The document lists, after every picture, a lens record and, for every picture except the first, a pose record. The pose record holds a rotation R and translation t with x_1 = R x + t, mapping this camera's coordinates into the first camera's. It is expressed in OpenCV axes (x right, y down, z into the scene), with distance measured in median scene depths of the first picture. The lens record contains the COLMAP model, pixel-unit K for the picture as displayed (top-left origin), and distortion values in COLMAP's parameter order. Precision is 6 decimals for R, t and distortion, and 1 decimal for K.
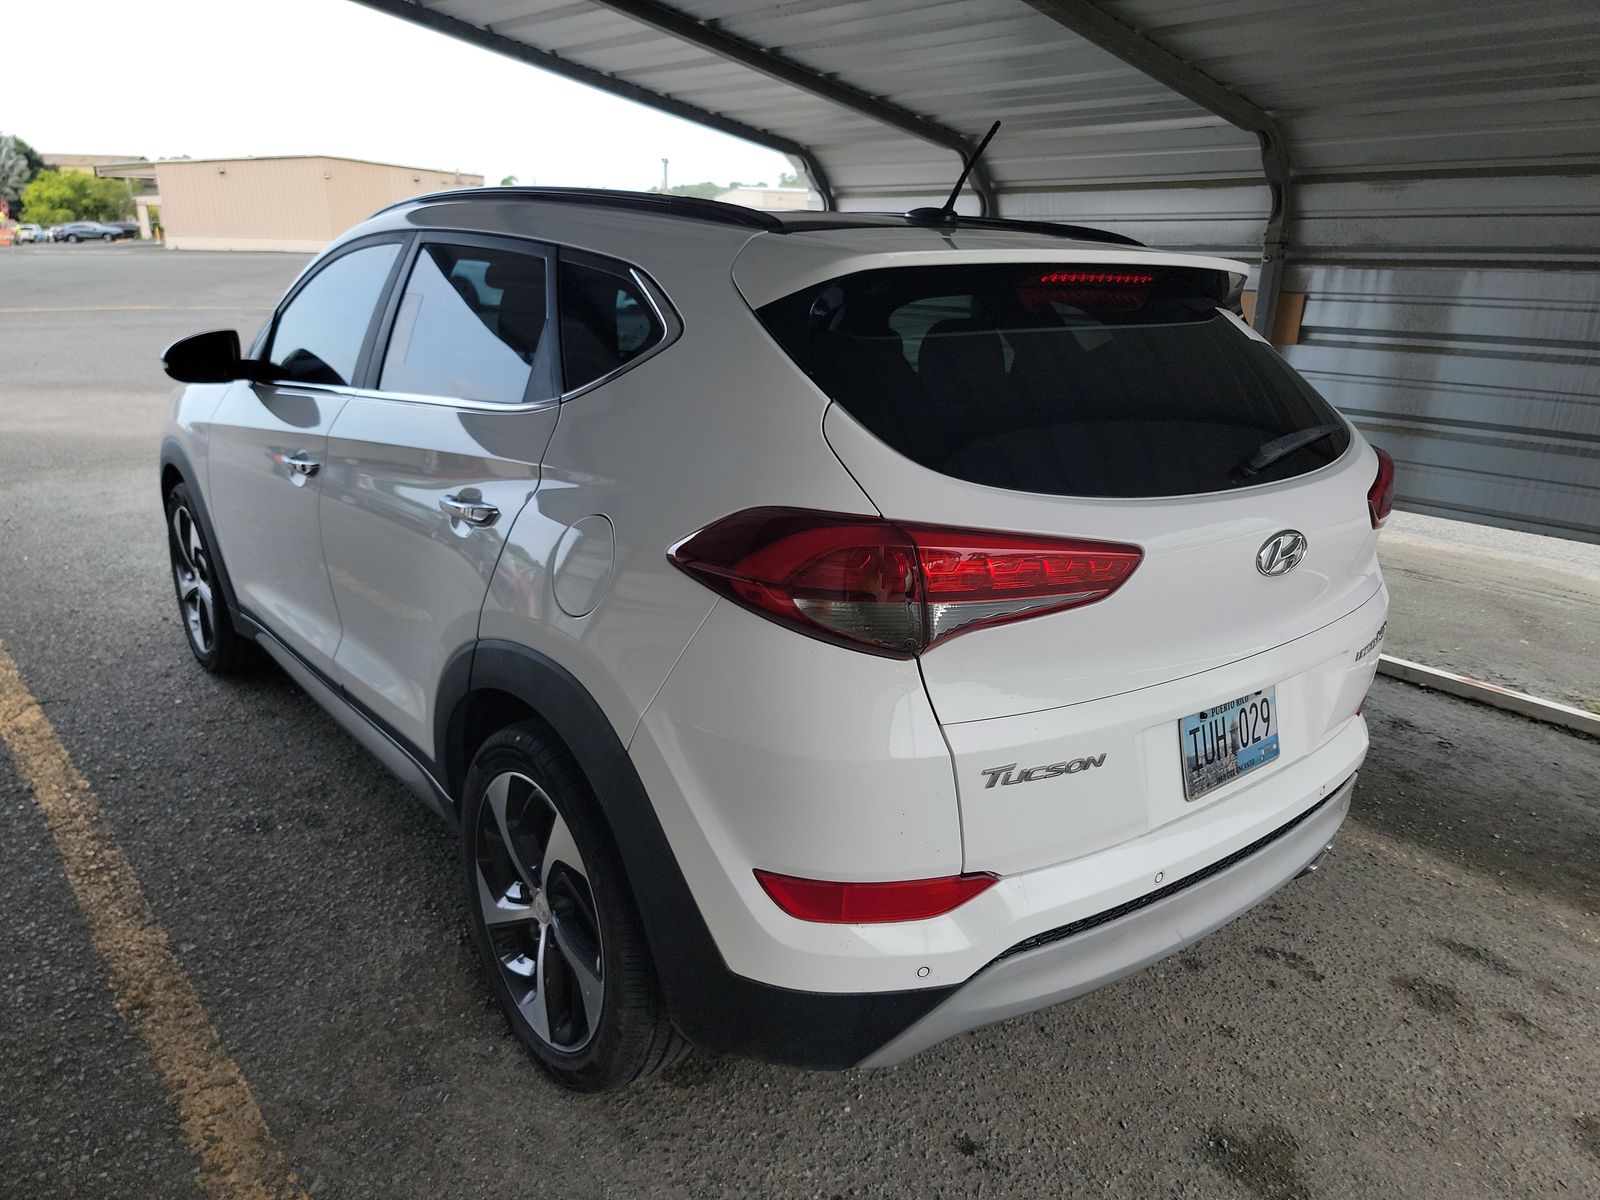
lens RADIAL K [[1126.2, 0, 812.0], [0, 1126.2, 592.0], [0, 0, 1]] dist [0.054958, -0.033421]
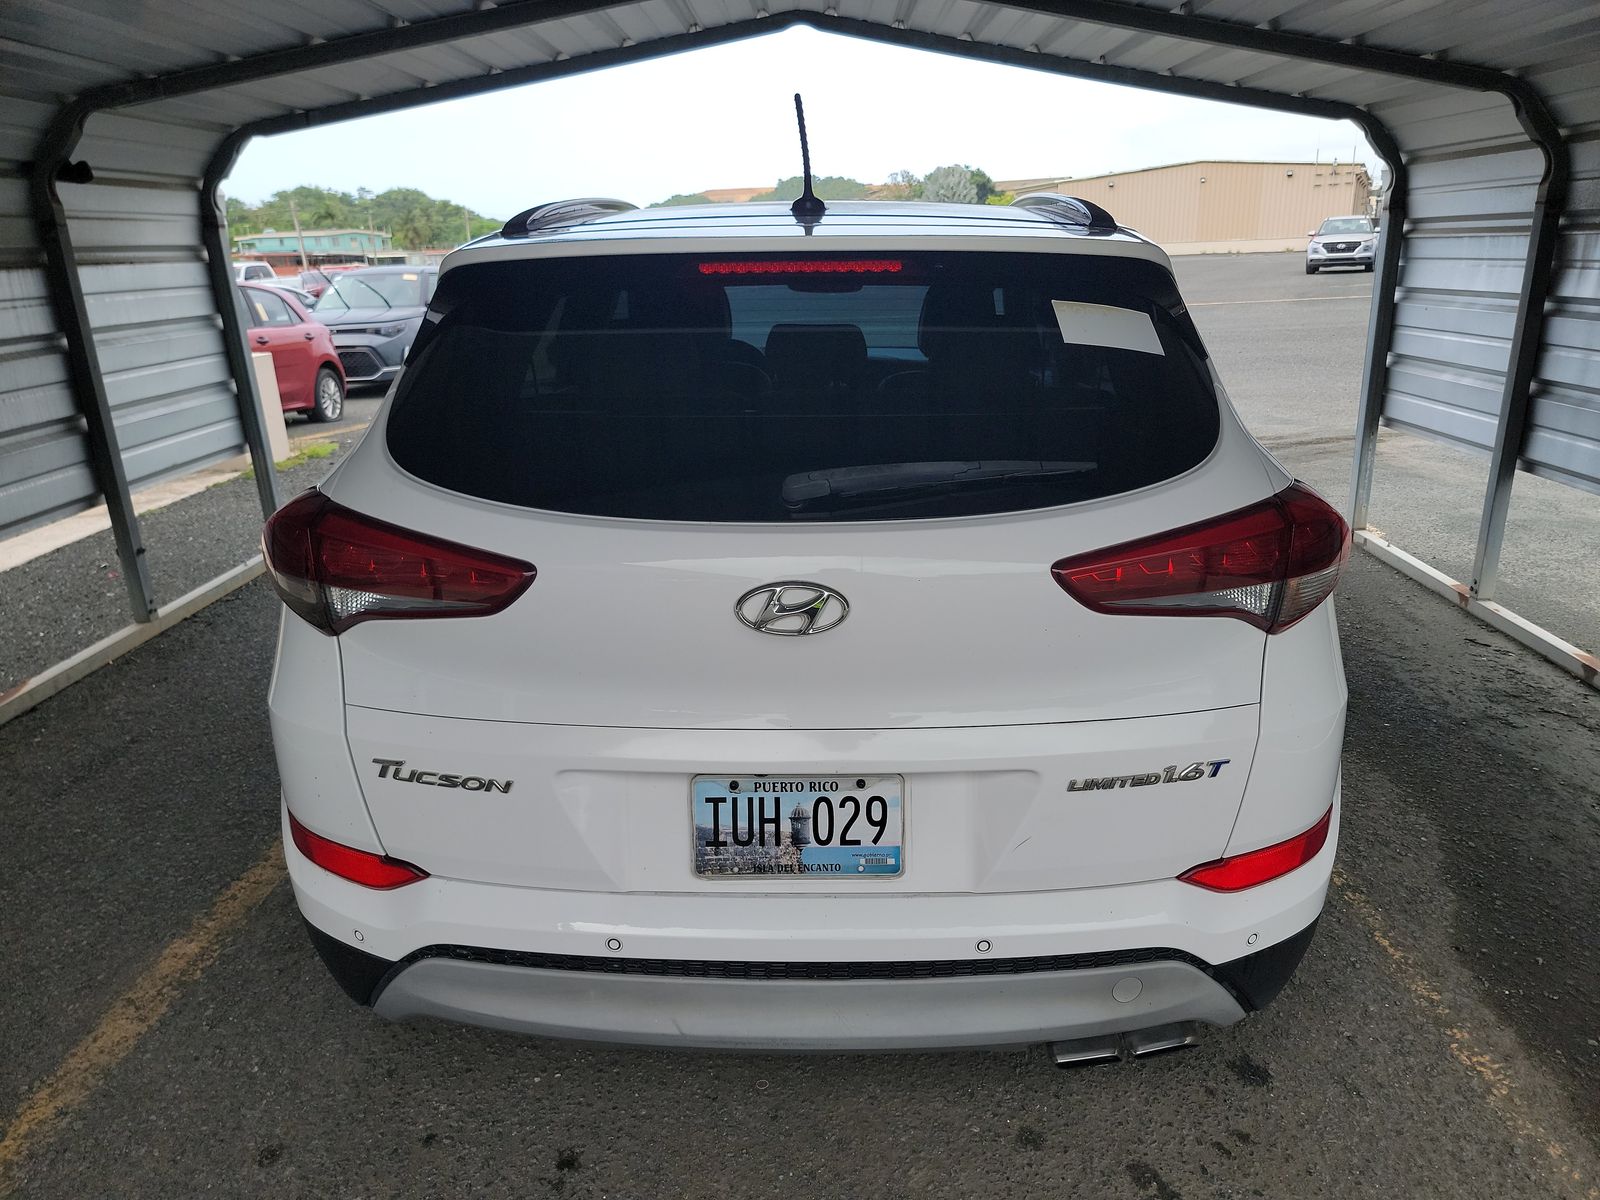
lens RADIAL K [[1126.2, 0, 807.9], [0, 1126.2, 608.7], [0, 0, 1]] dist [0.054958, -0.033421]
pose [[0.755414, 0.161264, -0.635093, 0.871099], [-0.152997, 0.985860, 0.068347, -0.084914], [0.637135, 0.045537, 0.769406, 0.368493]]
